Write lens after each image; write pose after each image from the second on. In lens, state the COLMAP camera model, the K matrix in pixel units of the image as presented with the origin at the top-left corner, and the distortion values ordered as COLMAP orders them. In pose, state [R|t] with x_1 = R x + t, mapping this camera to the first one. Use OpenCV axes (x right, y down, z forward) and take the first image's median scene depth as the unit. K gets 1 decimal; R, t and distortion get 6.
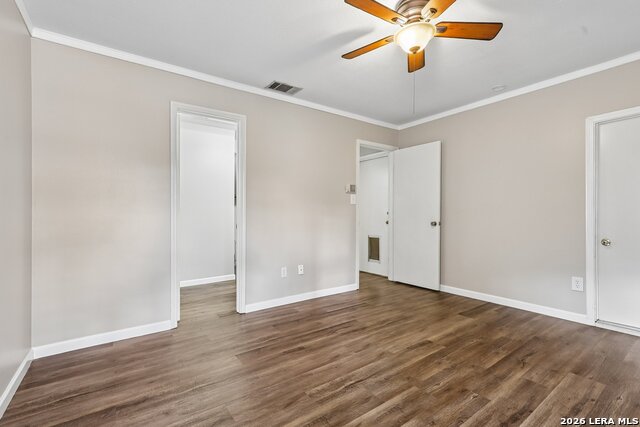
lens RADIAL K [[295.2, 0, 319.2], [0, 295.2, 216.3], [0, 0, 1]] dist [-0.021589, 0.003989]
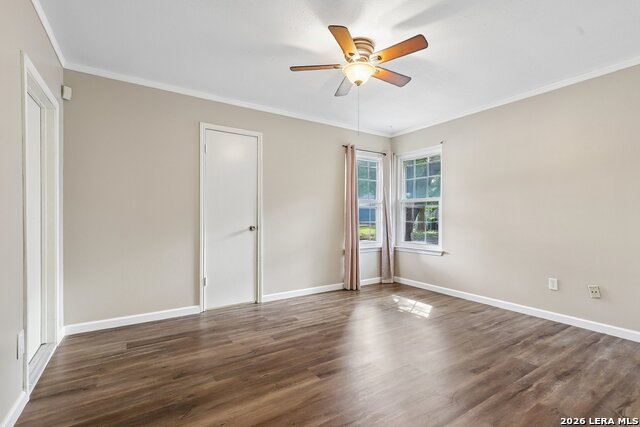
lens RADIAL K [[295.2, 0, 320.1], [0, 295.2, 216.0], [0, 0, 1]] dist [-0.021589, 0.003989]
pose [[-0.998987, 0.007237, 0.044405, 0.361082], [0.007138, 0.999972, -0.002395, -0.009519], [-0.044421, -0.002075, -0.999011, 1.934533]]
